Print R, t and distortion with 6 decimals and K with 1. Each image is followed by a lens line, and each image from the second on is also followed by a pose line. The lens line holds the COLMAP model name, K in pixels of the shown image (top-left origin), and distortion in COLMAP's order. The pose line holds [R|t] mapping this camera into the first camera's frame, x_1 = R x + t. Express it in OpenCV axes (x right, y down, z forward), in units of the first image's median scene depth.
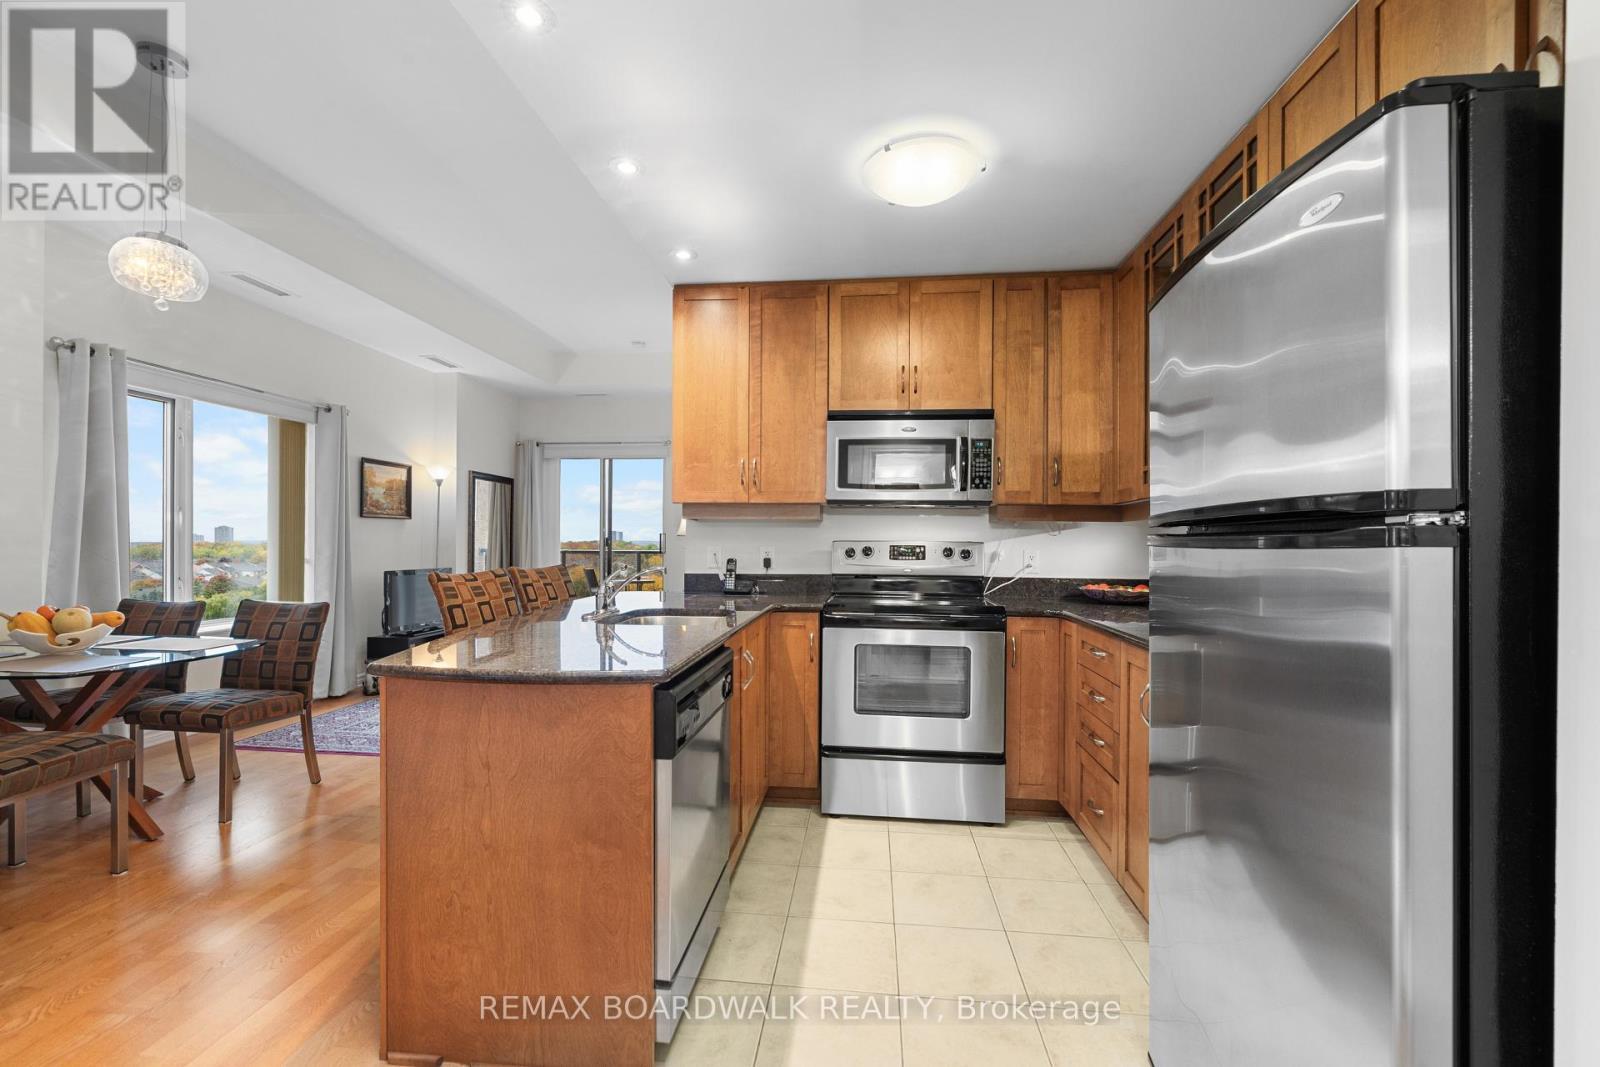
lens RADIAL K [[669.1, 0, 791.7], [0, 669.1, 542.4], [0, 0, 1]] dist [0.000429, 0.000105]
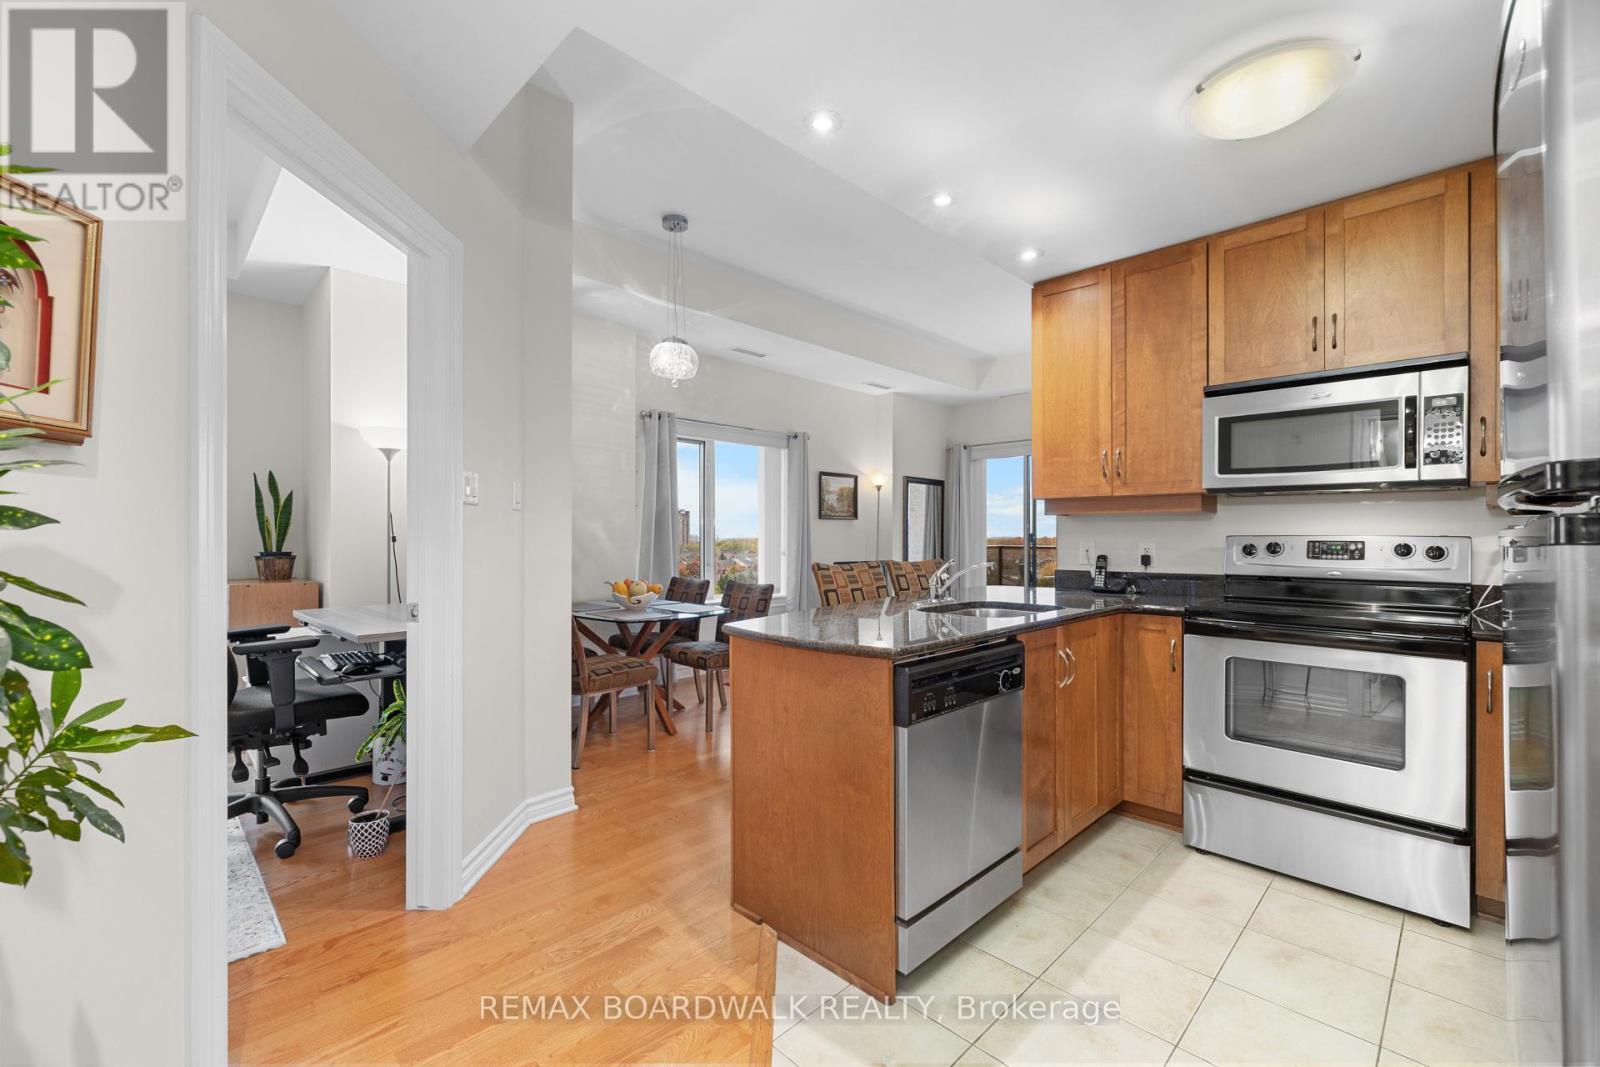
lens RADIAL K [[663.1, 0, 800.0], [0, 663.1, 533.5], [0, 0, 1]] dist [-0.000138, 0.000239]
pose [[0.785072, -0.008137, -0.619351, 0.173117], [0.003883, 0.999959, -0.008215, -0.000334], [0.619393, 0.004044, 0.785071, -0.003950]]
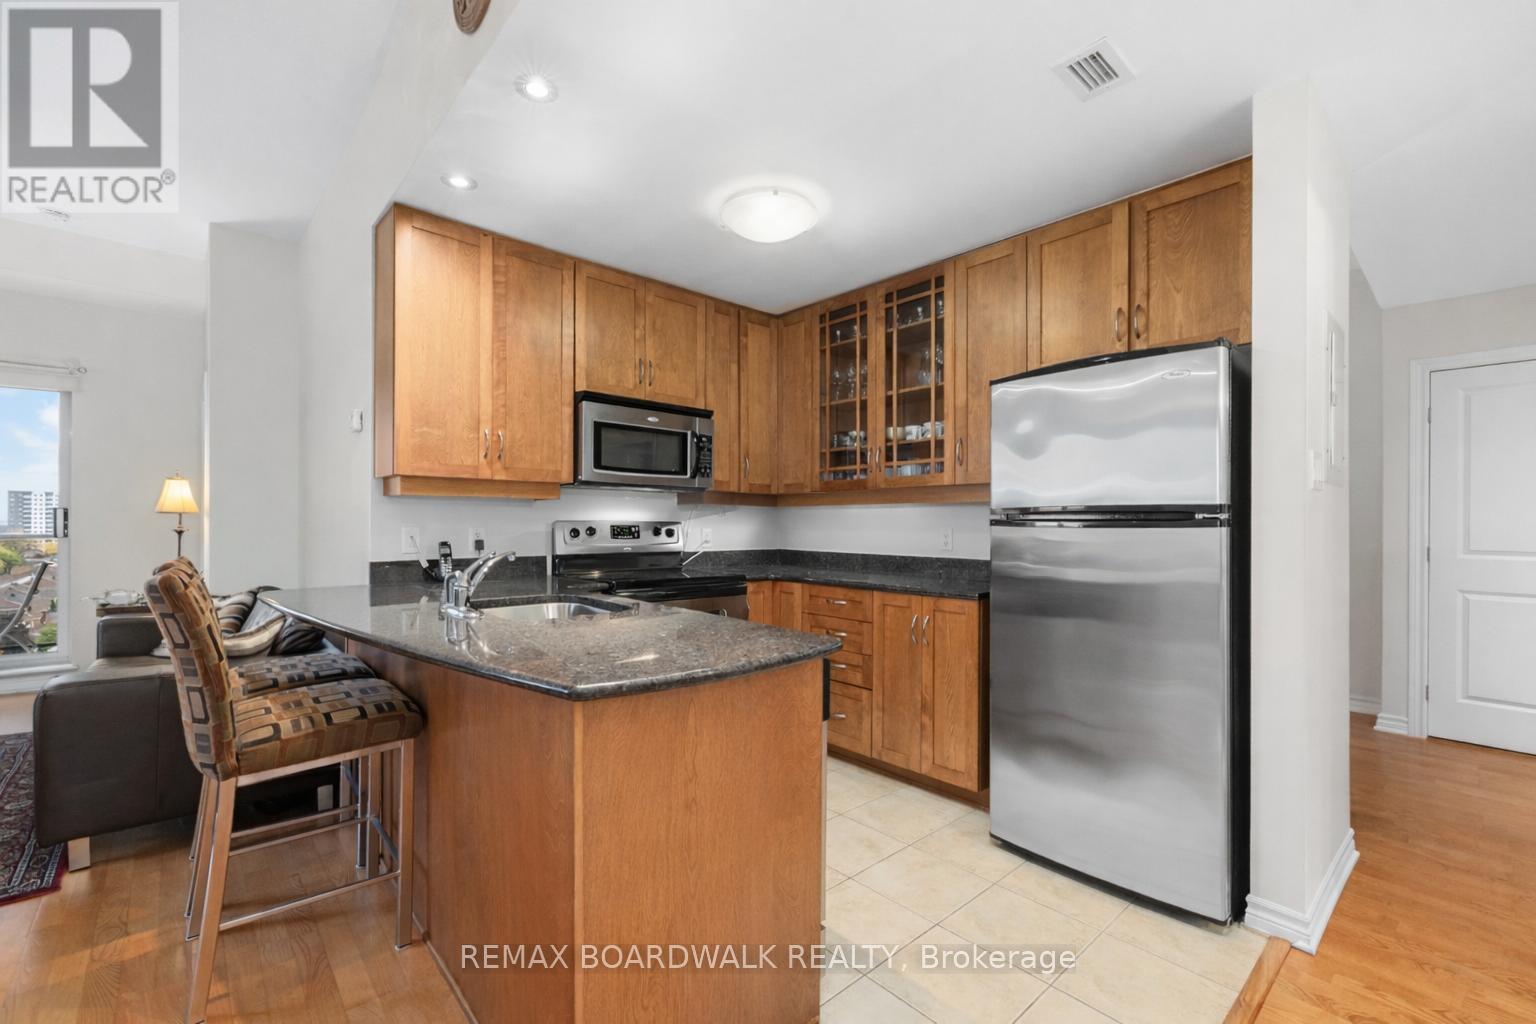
lens RADIAL K [[649.7, 0, 755.2], [0, 649.7, 523.4], [0, 0, 1]] dist [0.001212, 0.000085]
pose [[0.674679, -0.003813, 0.738102, -0.483099], [-0.001464, 0.999978, 0.006505, -0.005877], [-0.738110, -0.005469, 0.674658, 0.158537]]
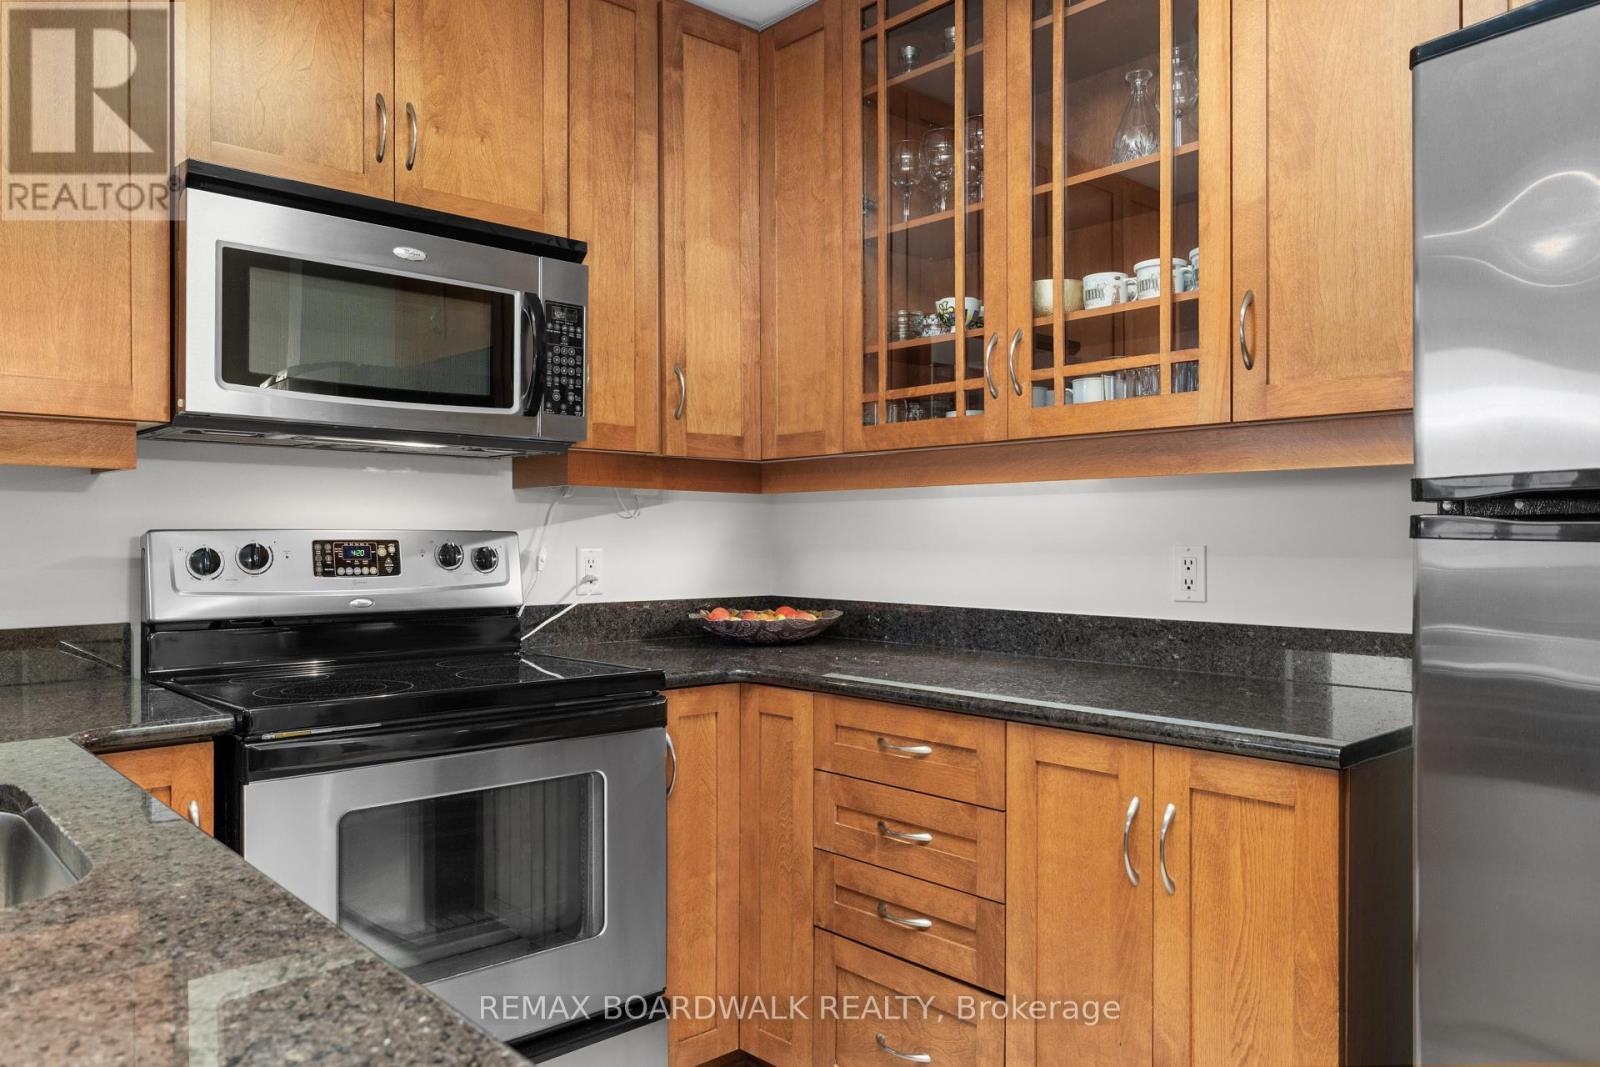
lens RADIAL K [[1130.3, 0, 797.2], [0, 1130.3, 537.6], [0, 0, 1]] dist [-0.007267, -0.001199]
pose [[0.658597, -0.008921, 0.752443, -0.181813], [0.003197, 0.999954, 0.009057, -0.002786], [-0.752489, -0.003559, 0.658596, 0.365091]]
